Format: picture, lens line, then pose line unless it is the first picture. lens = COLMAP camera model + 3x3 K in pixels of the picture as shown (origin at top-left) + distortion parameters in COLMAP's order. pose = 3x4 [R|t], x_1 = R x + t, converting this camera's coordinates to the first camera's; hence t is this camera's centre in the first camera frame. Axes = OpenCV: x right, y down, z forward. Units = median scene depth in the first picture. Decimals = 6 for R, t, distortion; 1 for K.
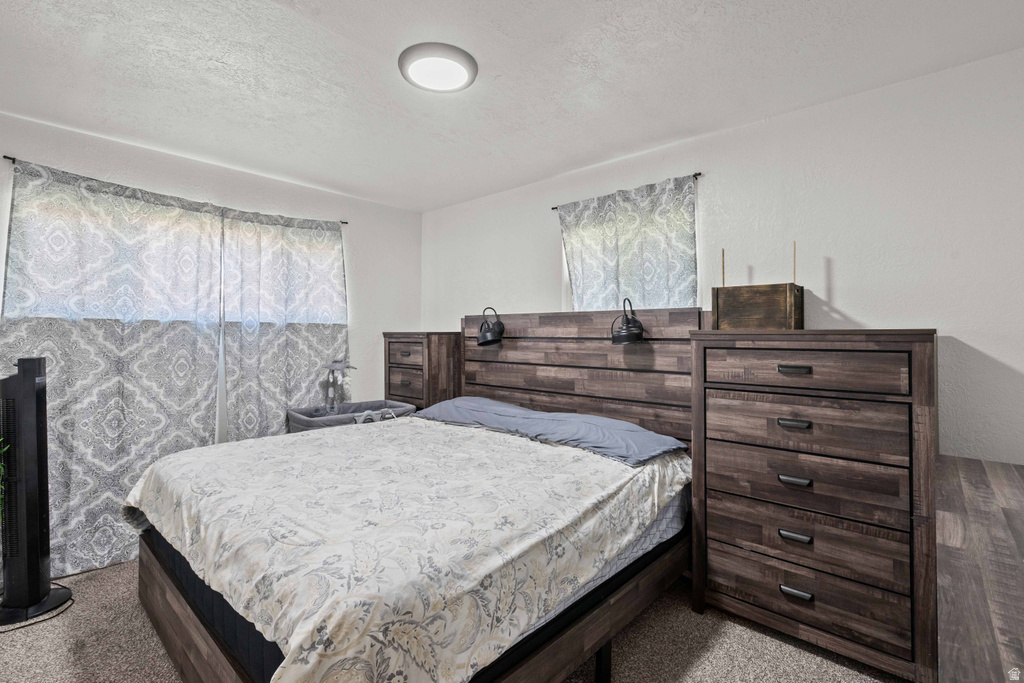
lens RADIAL K [[472.5, 0, 511.5], [0, 472.5, 334.3], [0, 0, 1]] dist [-0.000761, 0.000185]
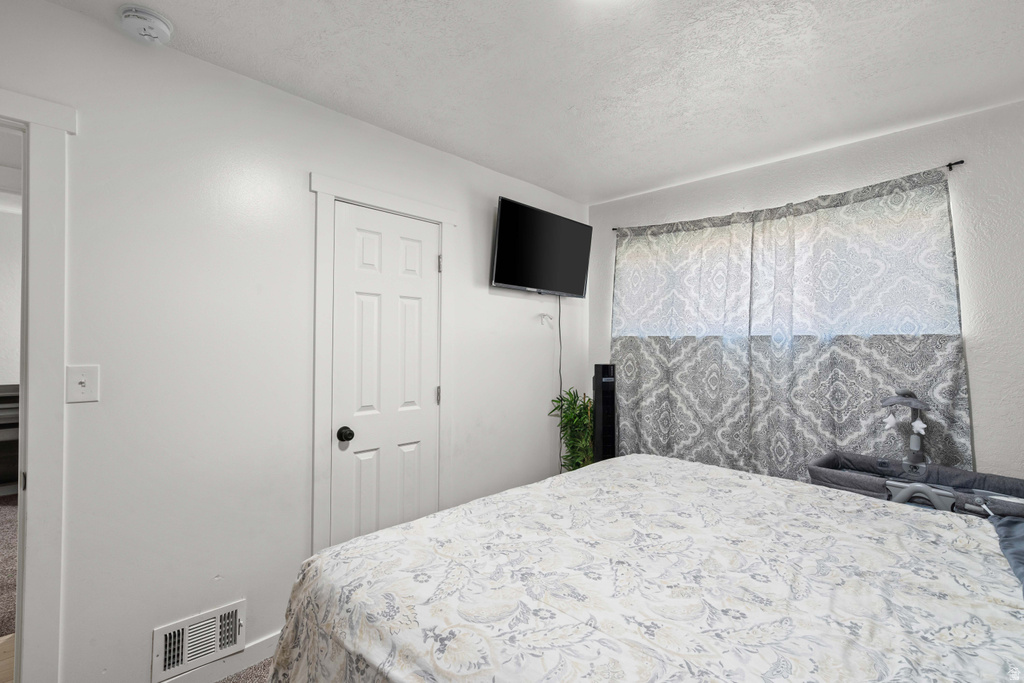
lens RADIAL K [[463.3, 0, 508.7], [0, 463.3, 348.0], [0, 0, 1]] dist [0.013263, 0.000132]
pose [[-0.041411, 0.004888, -0.999130, 0.341610], [-0.007683, 0.999957, 0.005210, -0.004377], [0.999113, 0.007892, -0.041371, 0.610666]]
